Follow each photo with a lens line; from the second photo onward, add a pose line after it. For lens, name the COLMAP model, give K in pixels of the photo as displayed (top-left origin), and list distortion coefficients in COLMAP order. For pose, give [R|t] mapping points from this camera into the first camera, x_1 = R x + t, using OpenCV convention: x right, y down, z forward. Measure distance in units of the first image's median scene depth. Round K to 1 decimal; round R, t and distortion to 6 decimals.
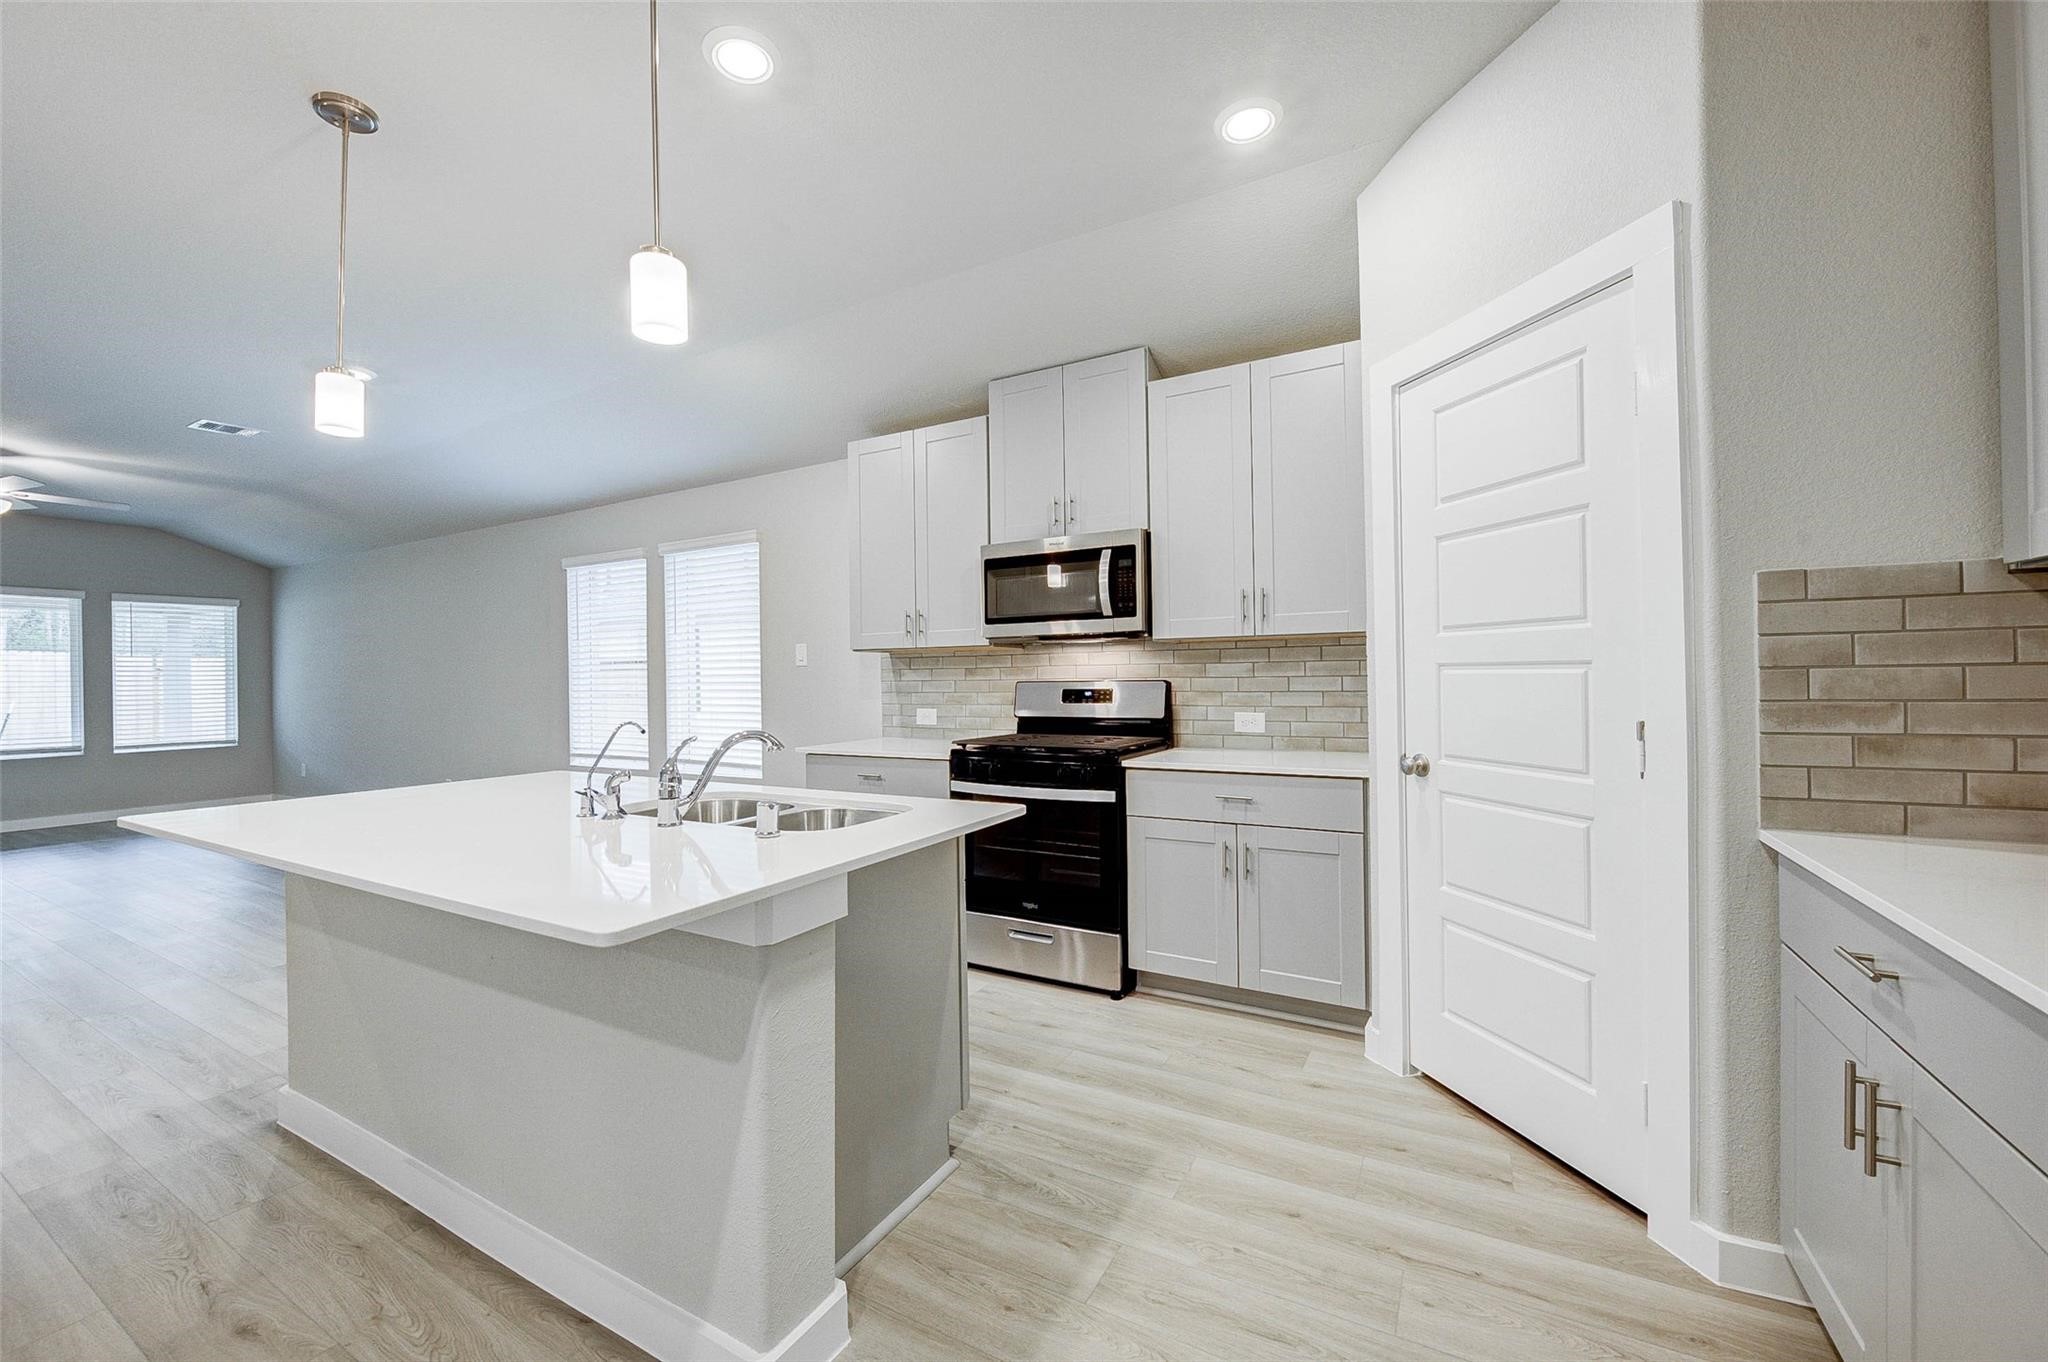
lens RADIAL K [[808.3, 0, 1004.6], [0, 808.3, 671.6], [0, 0, 1]] dist [-0.009085, -0.000519]
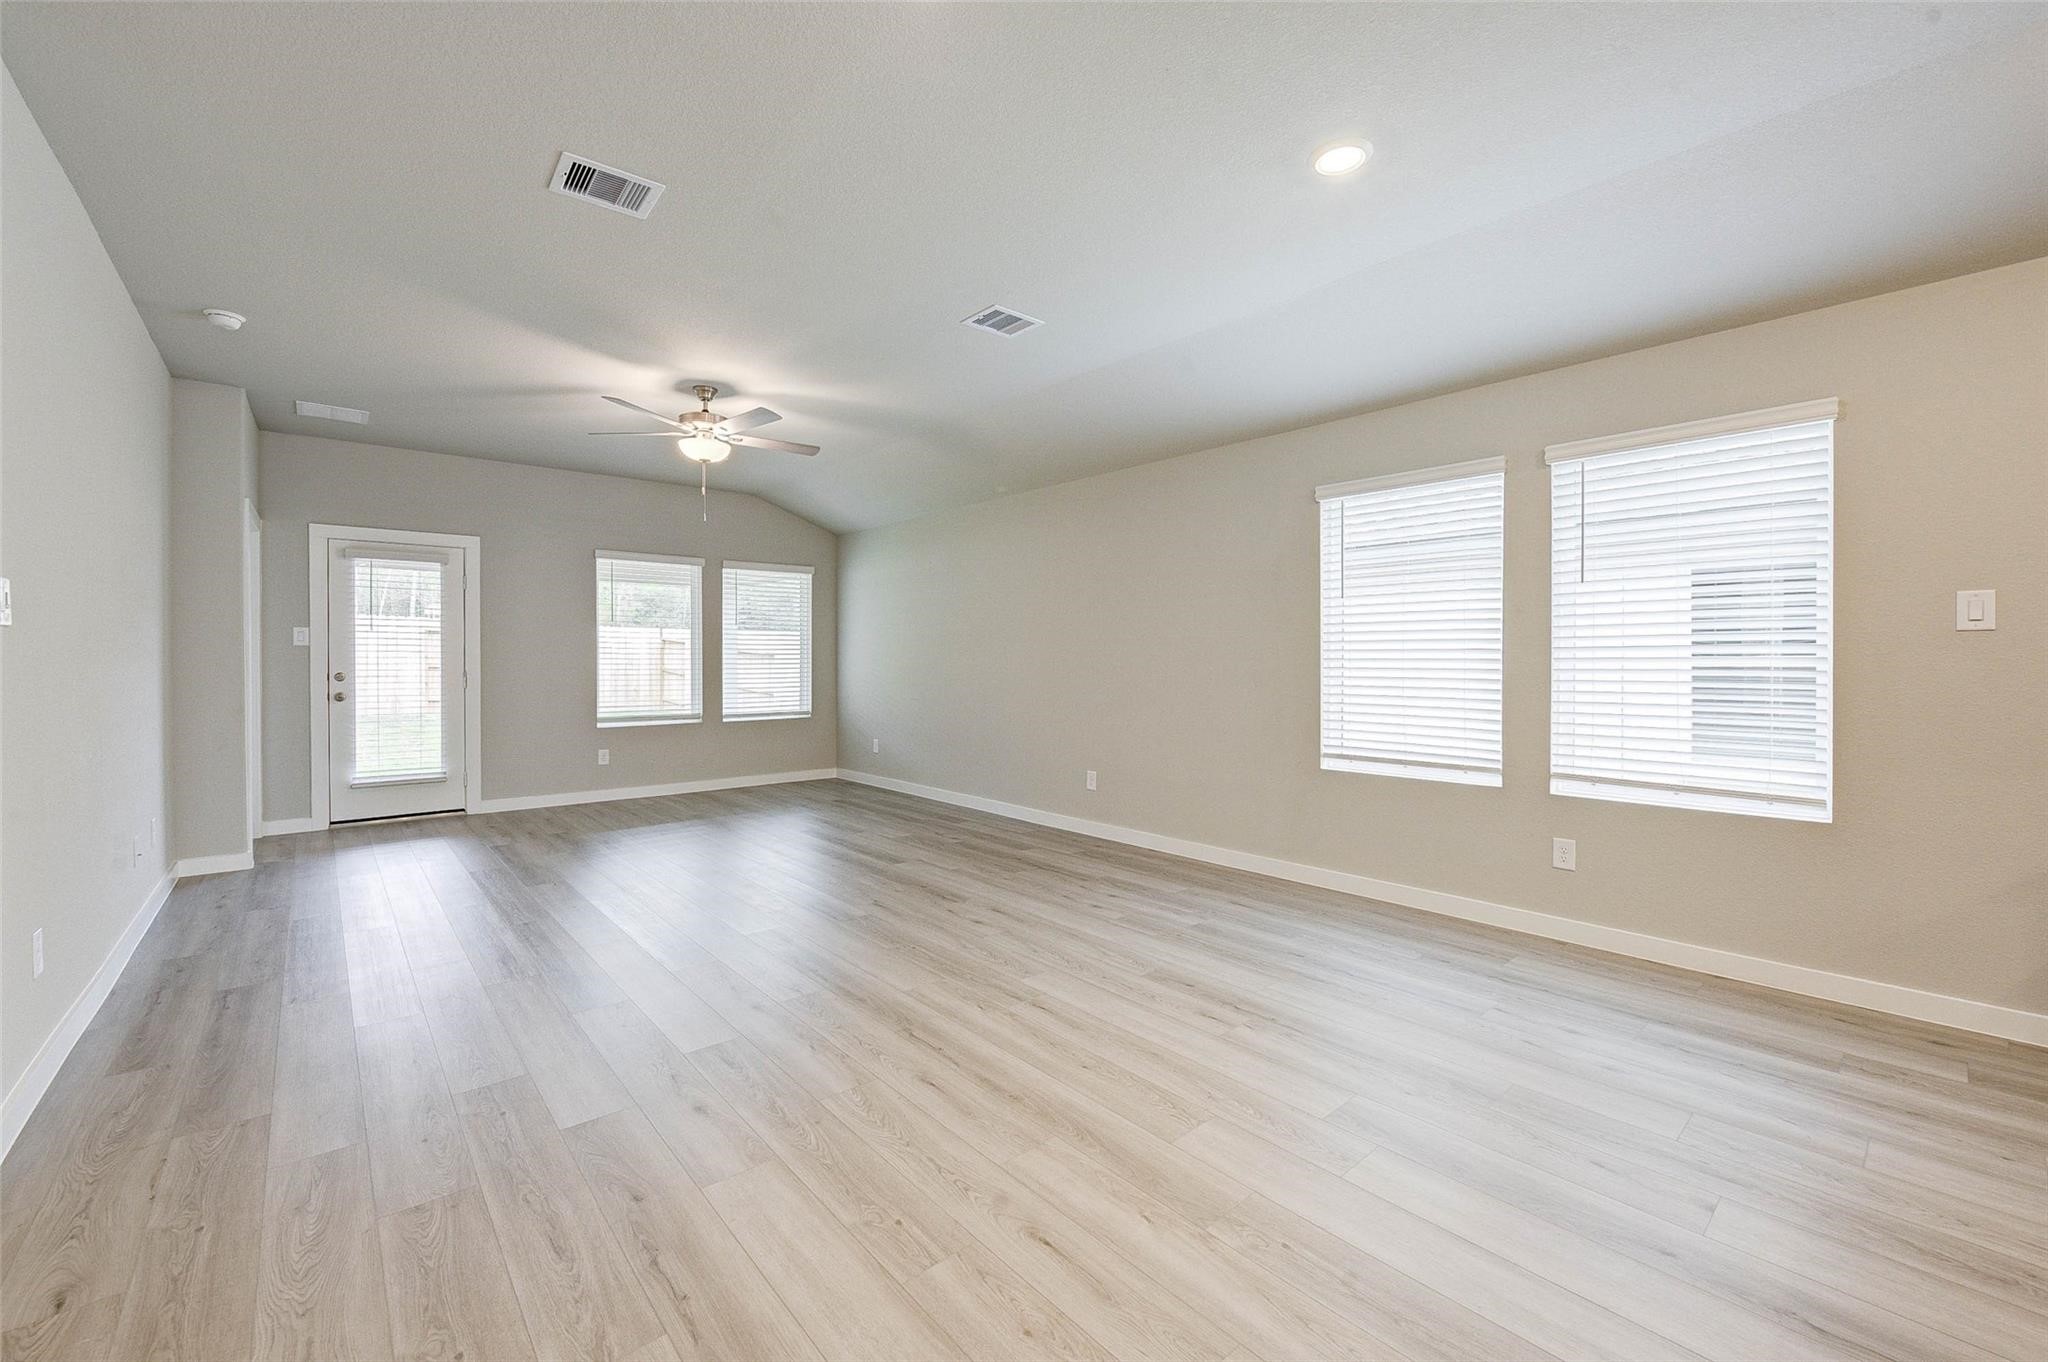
lens RADIAL K [[839.4, 0, 1013.5], [0, 839.4, 667.8], [0, 0, 1]] dist [-0.005805, -0.000970]
pose [[0.937896, 0.018801, -0.346407, -0.980440], [-0.012724, 0.999723, 0.019810, 0.023248], [0.346684, -0.014172, 0.937875, 0.348418]]
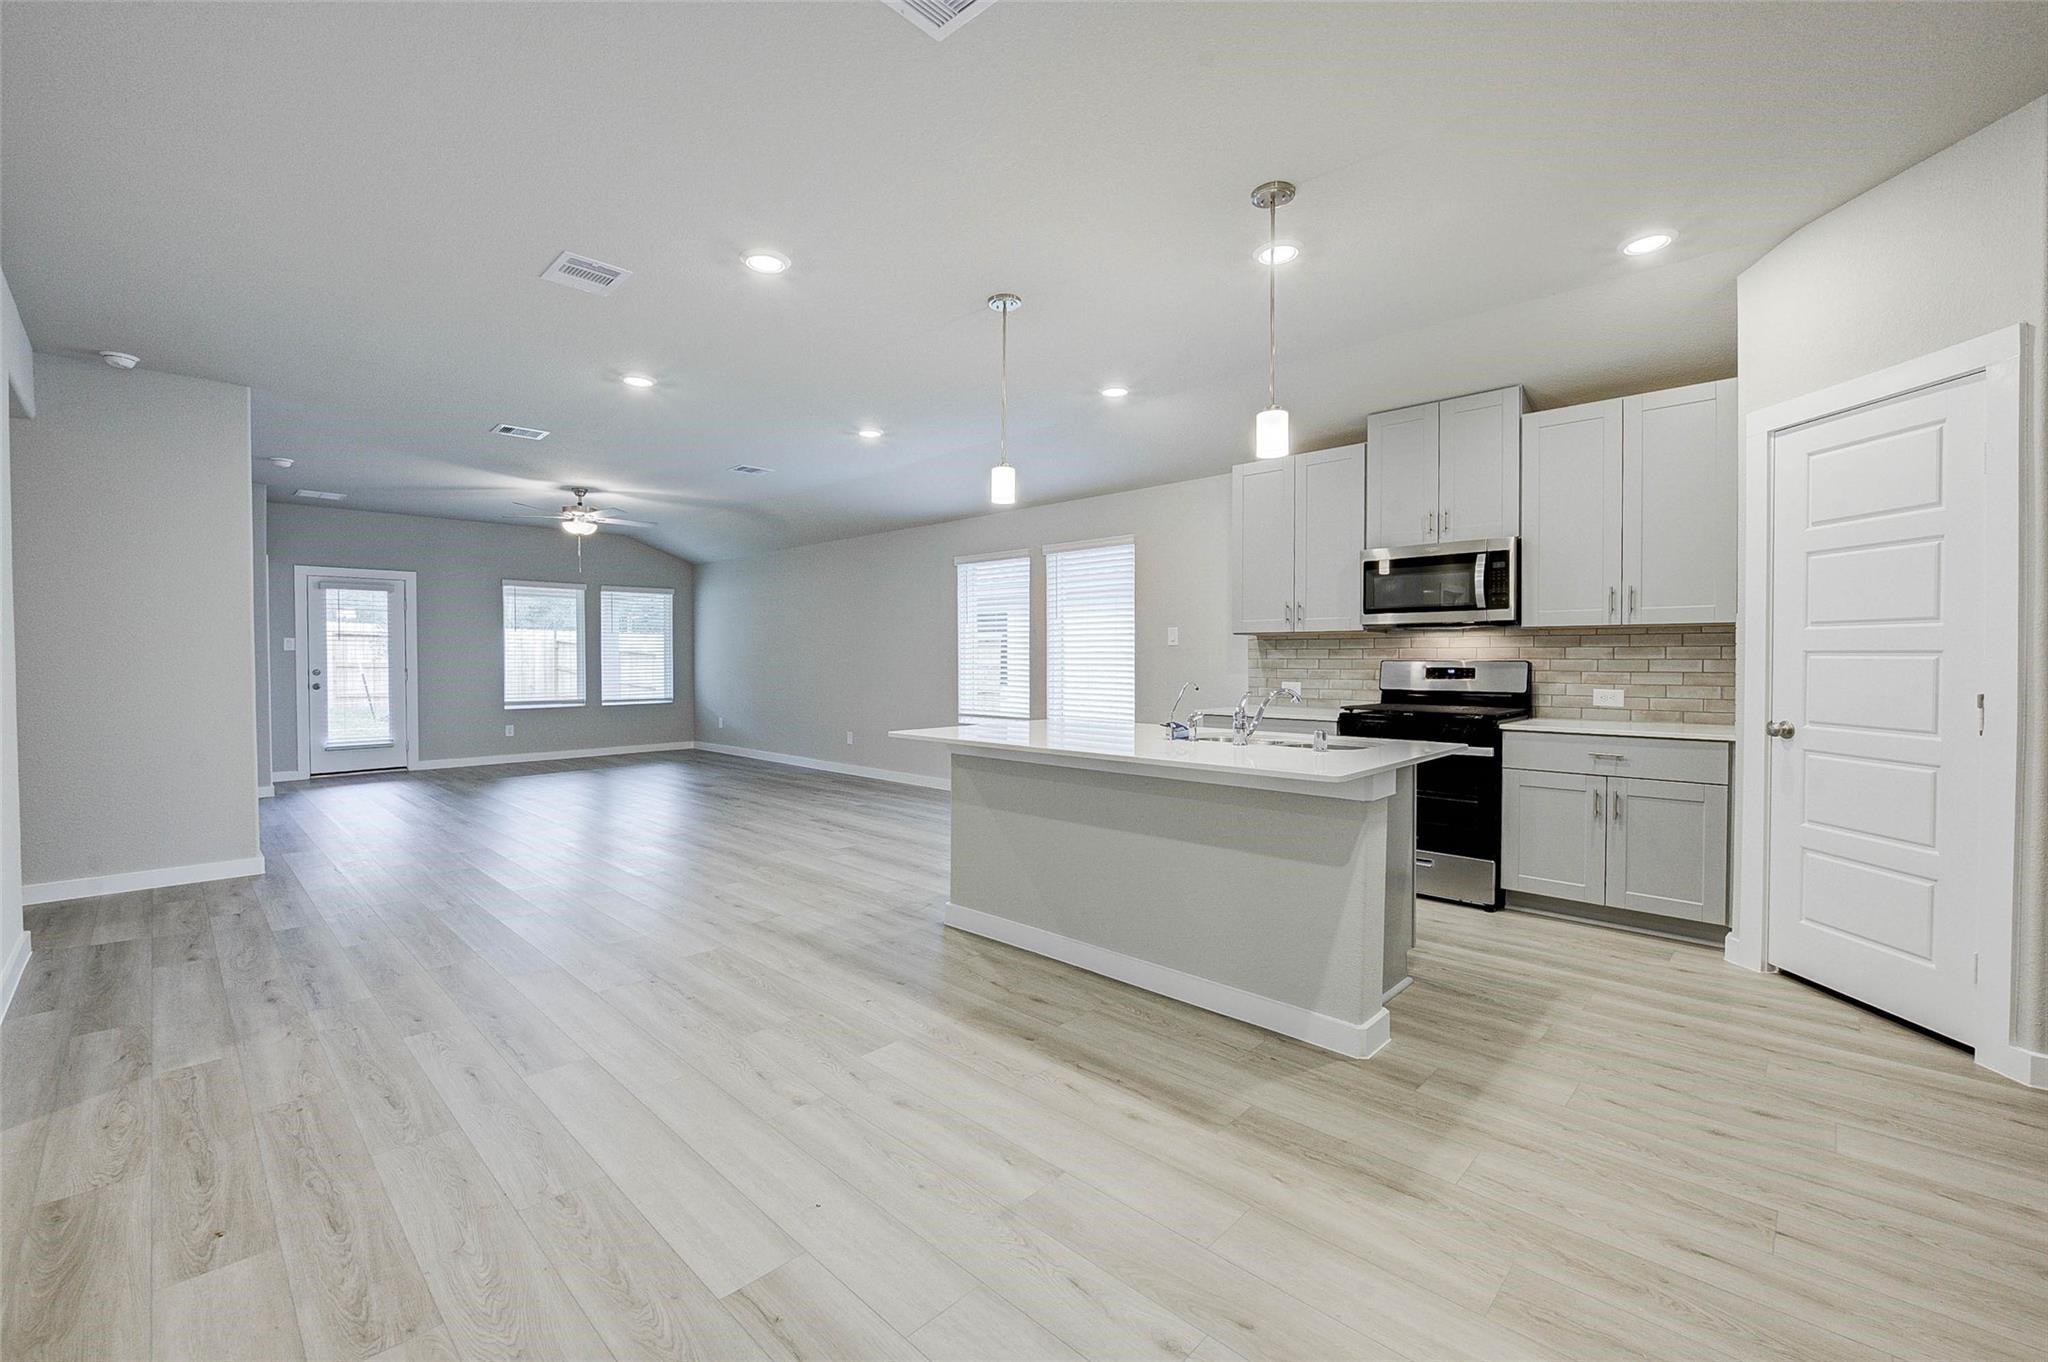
lens RADIAL K [[839.4, 0, 1013.5], [0, 839.4, 667.8], [0, 0, 1]] dist [-0.005805, -0.000970]
pose [[0.967969, 0.016128, -0.250553, -0.243184], [-0.010709, 0.999679, 0.022975, 0.000294], [0.250843, -0.019555, 0.967830, -0.419974]]
